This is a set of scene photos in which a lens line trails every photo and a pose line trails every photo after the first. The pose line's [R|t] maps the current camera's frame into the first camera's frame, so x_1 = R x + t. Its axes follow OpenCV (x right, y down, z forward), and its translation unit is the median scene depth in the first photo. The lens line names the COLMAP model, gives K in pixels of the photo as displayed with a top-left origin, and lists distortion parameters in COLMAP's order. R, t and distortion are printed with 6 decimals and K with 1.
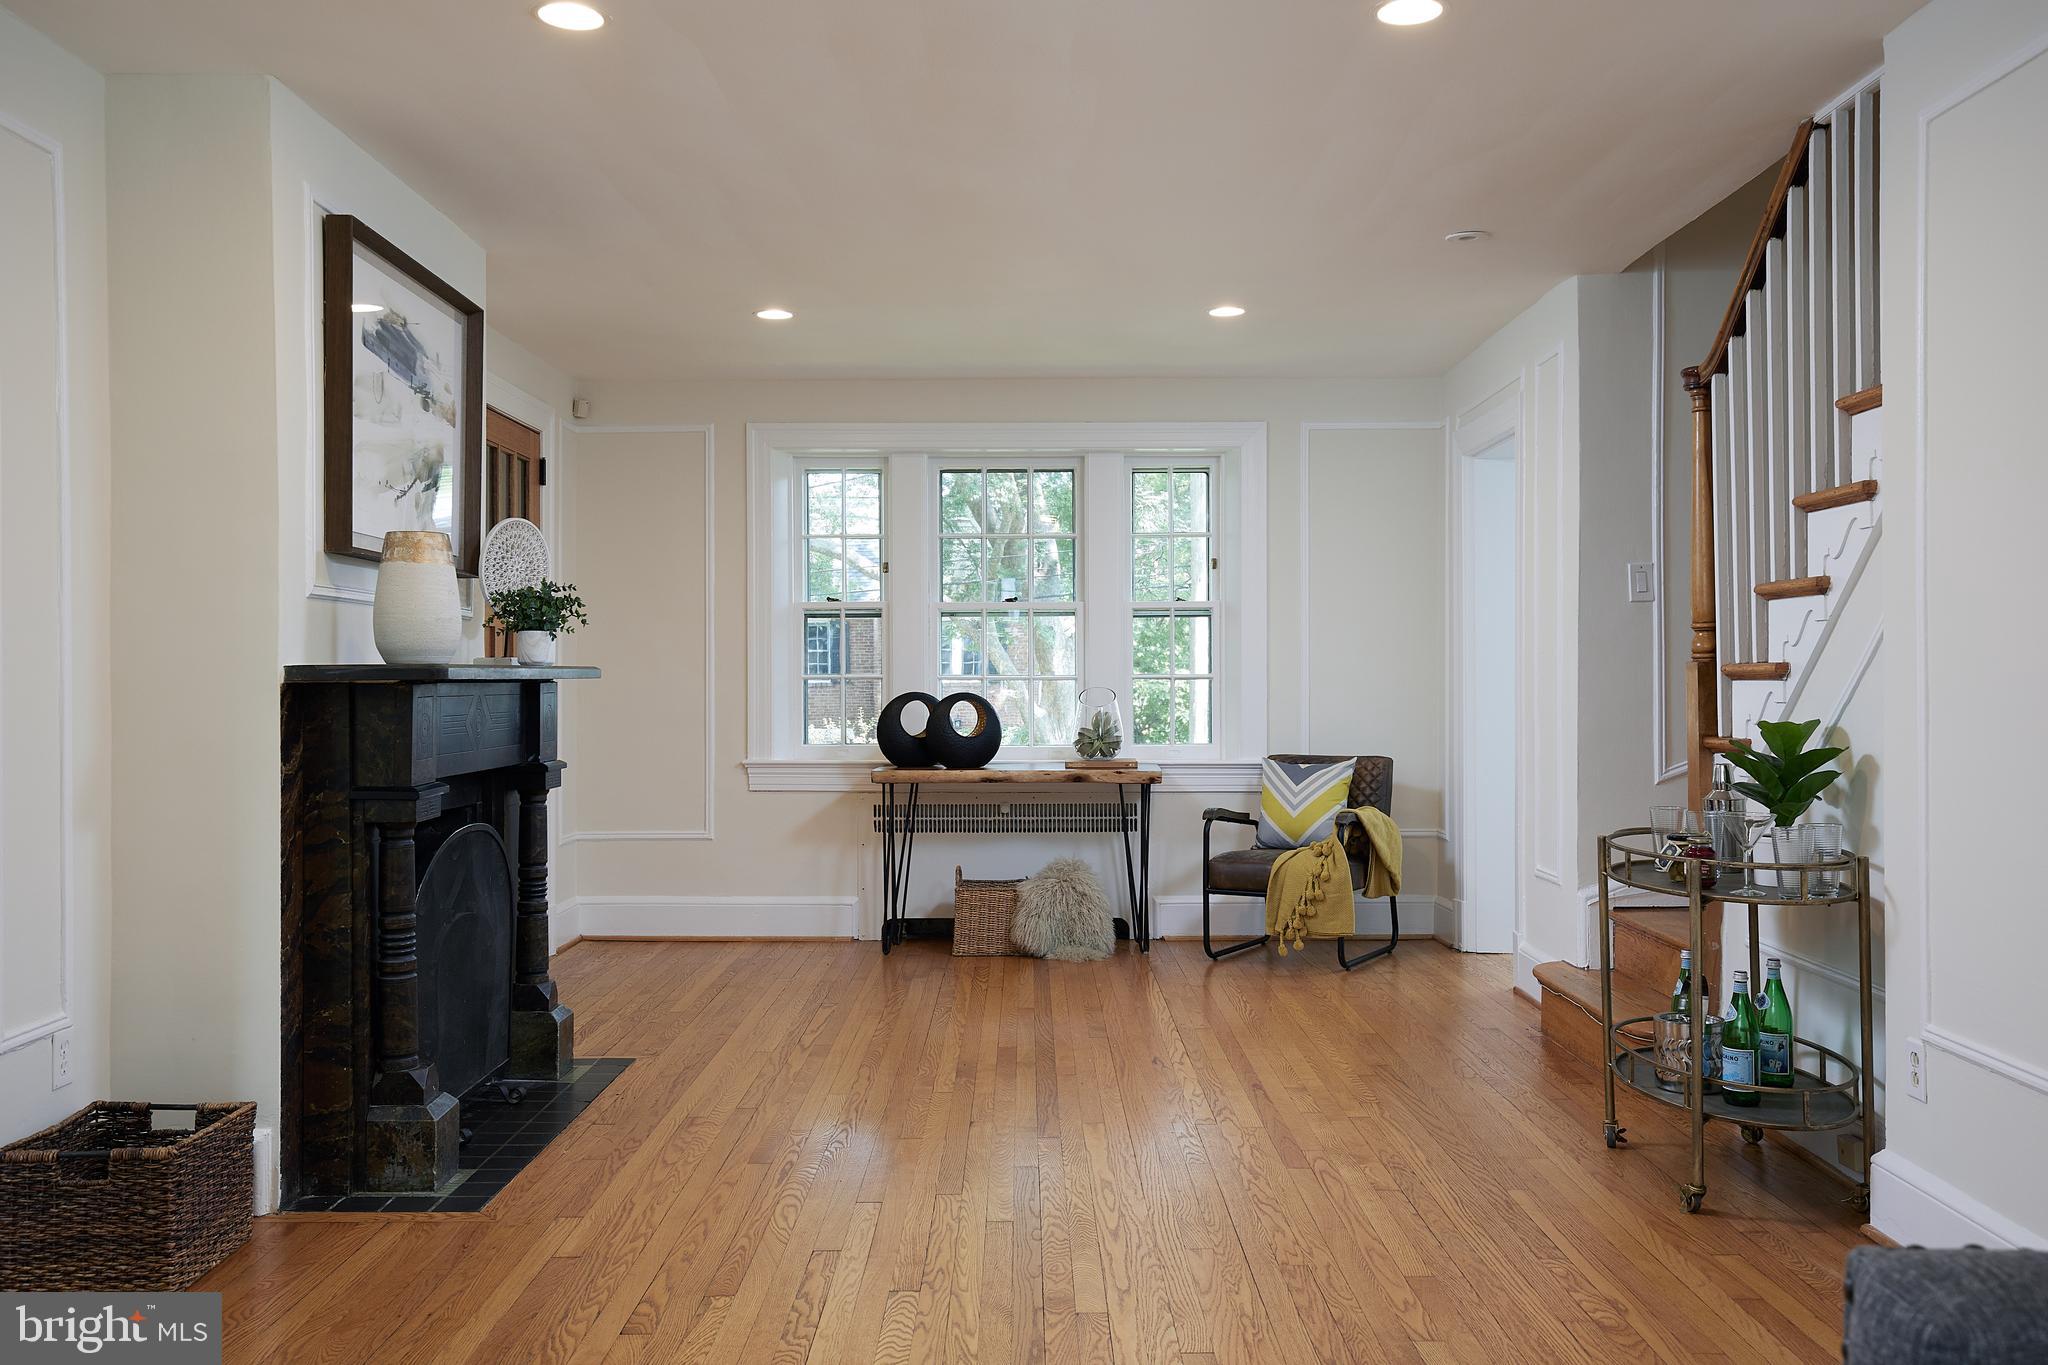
lens RADIAL K [[1779.2, 0, 1030.6], [0, 1779.2, 689.2], [0, 0, 1]] dist [0.036019, -0.000438]
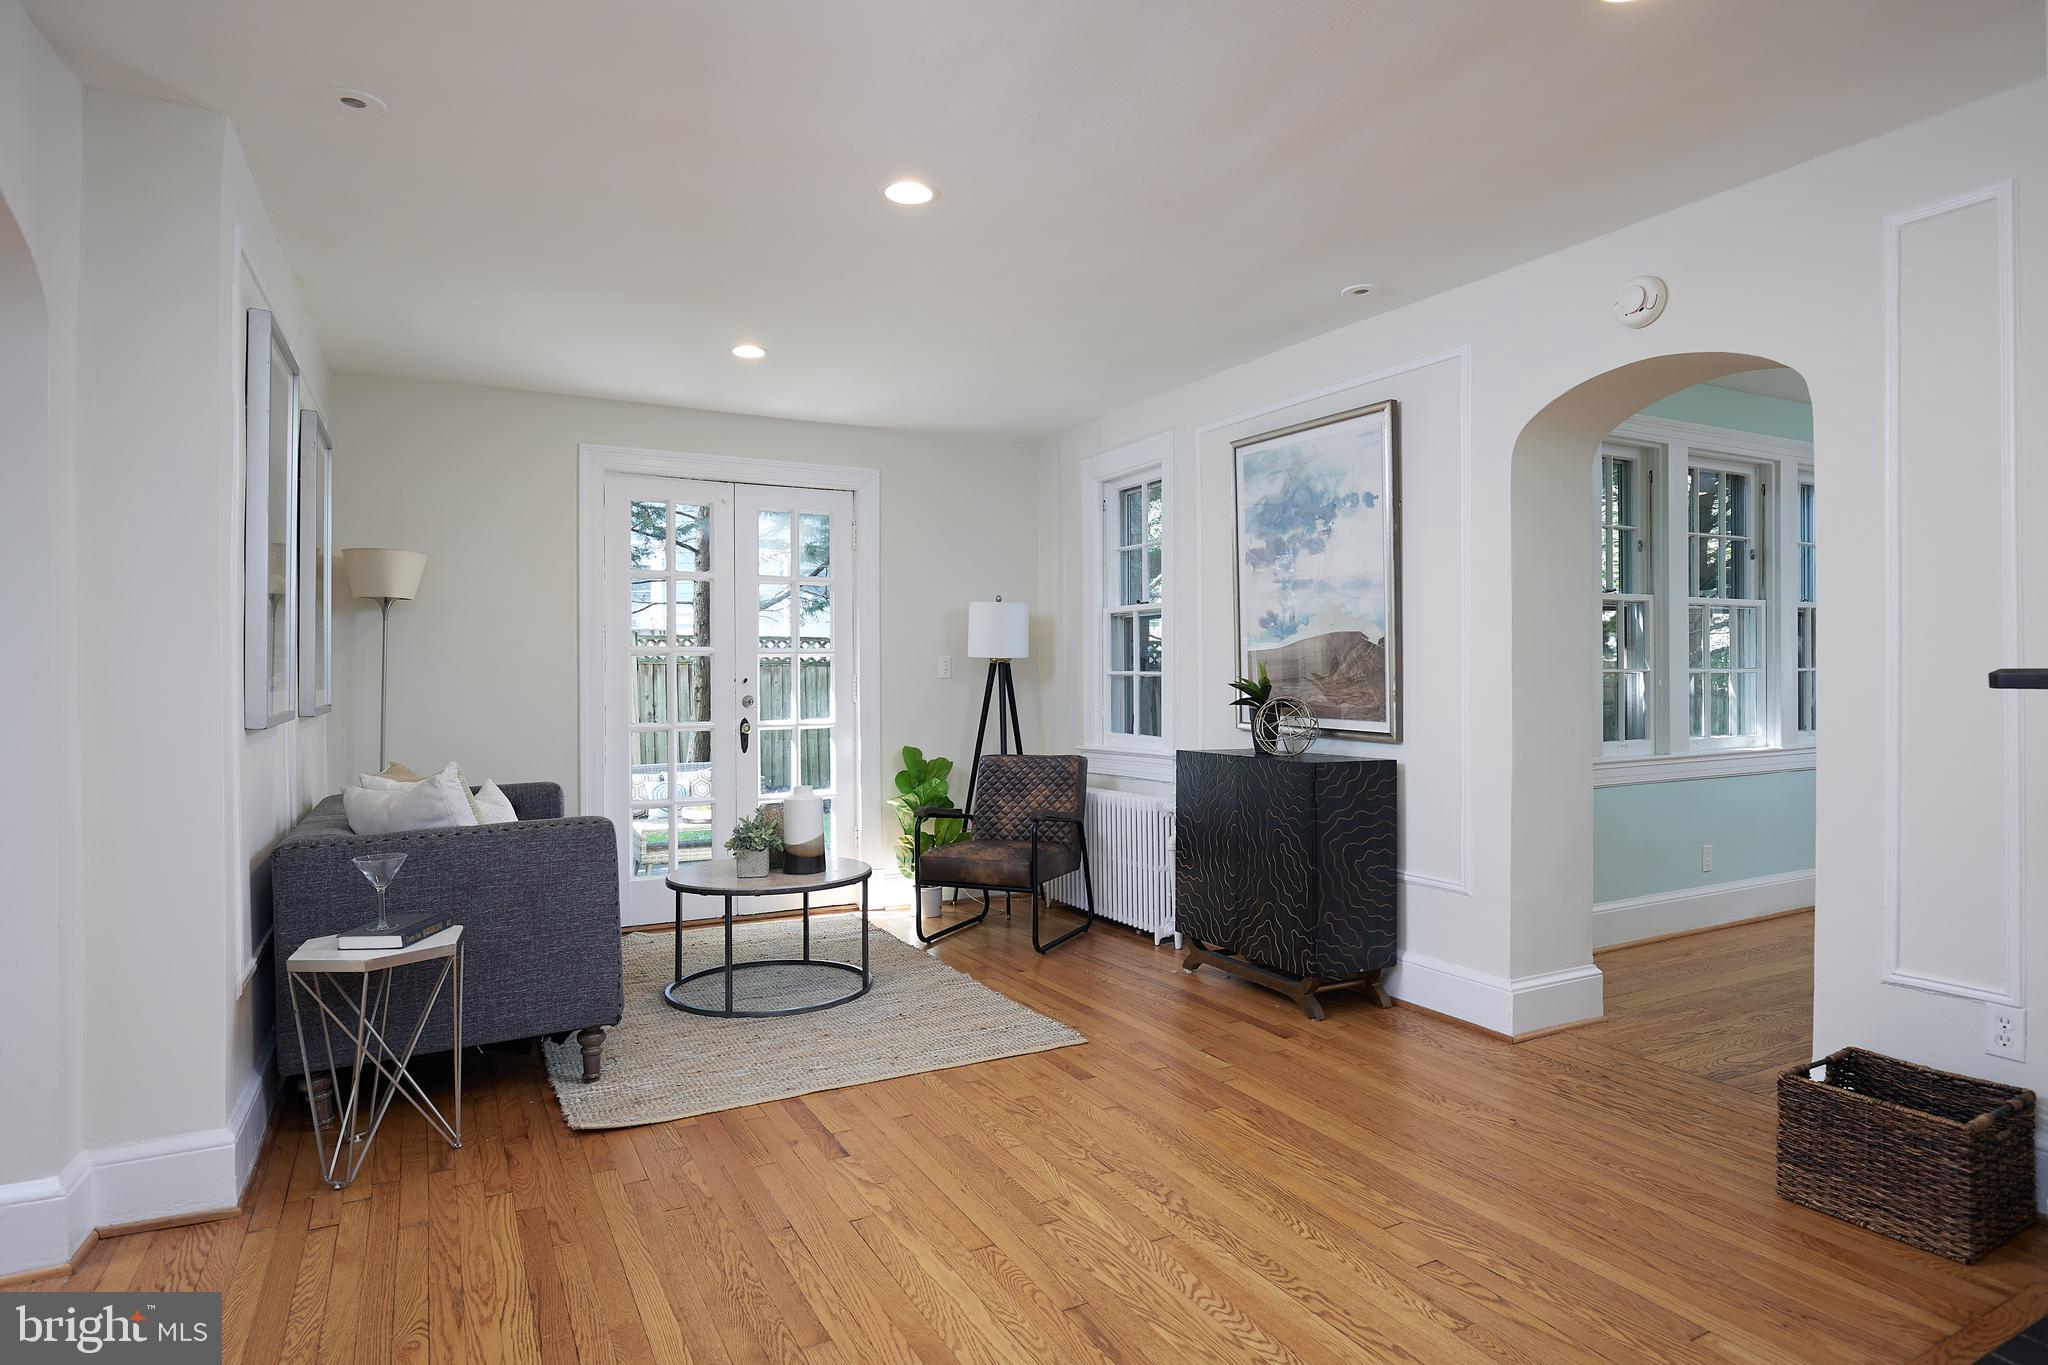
lens RADIAL K [[1116.0, 0, 1028.7], [0, 1116.0, 685.8], [0, 0, 1]] dist [-0.016661, 0.002080]
pose [[-0.880490, 0.014767, -0.473834, 0.228663], [0.004090, 0.999714, 0.023557, -0.016771], [0.474046, 0.018804, -0.880299, 1.034931]]
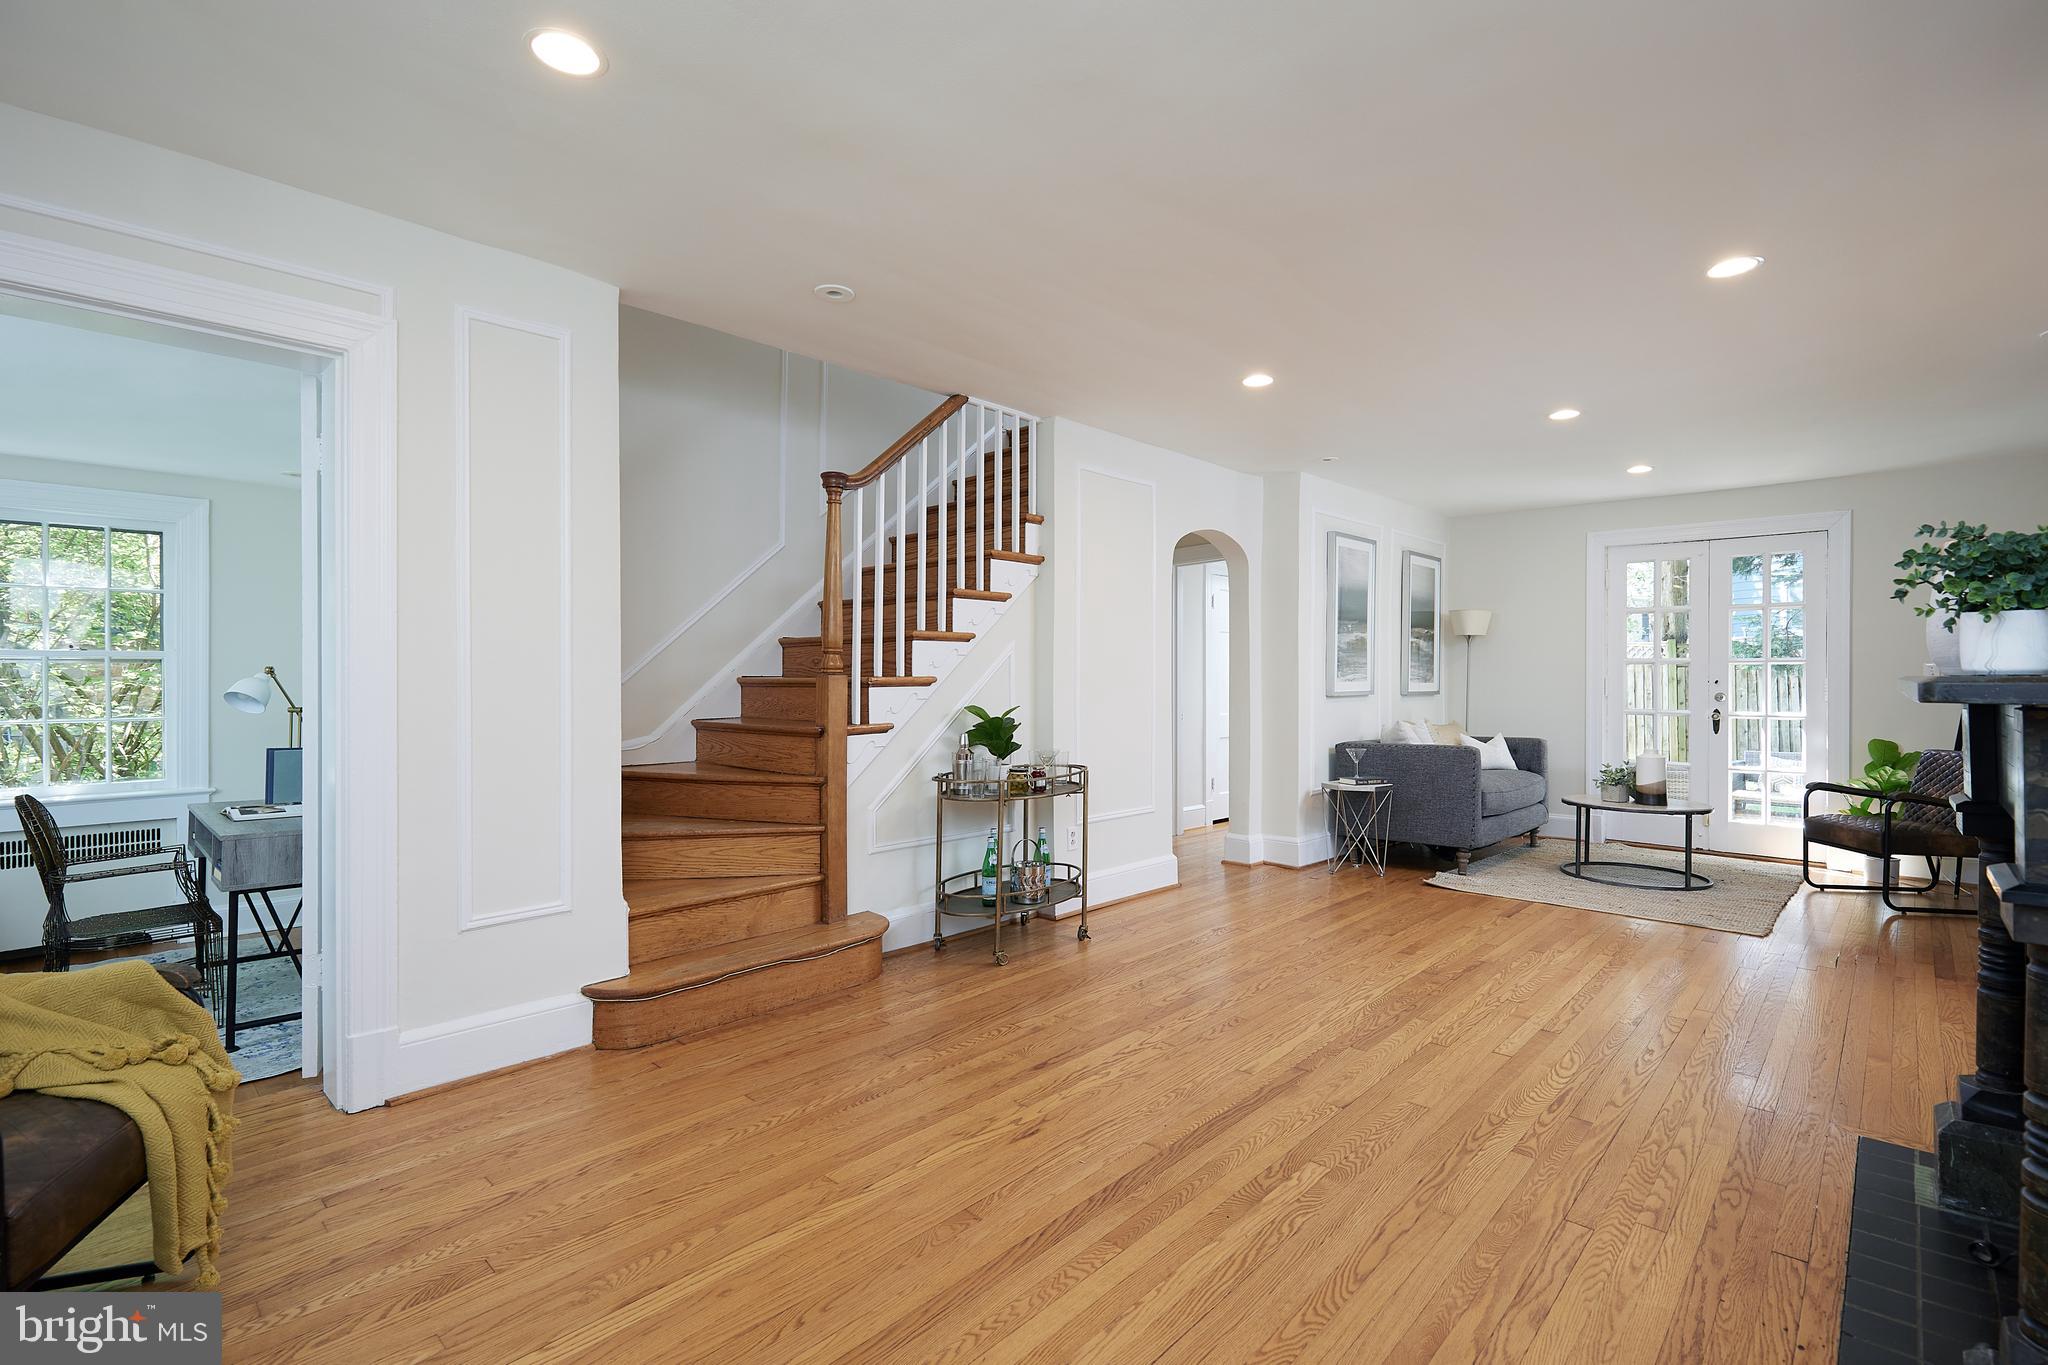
lens RADIAL K [[931.9, 0, 1044.0], [0, 931.9, 678.5], [0, 0, 1]] dist [0.003689, -0.000900]
pose [[-0.737297, 0.000526, 0.675569, -0.277657], [0.007073, 0.999951, 0.006941, -0.016399], [-0.675532, 0.009896, -0.737264, 1.537883]]
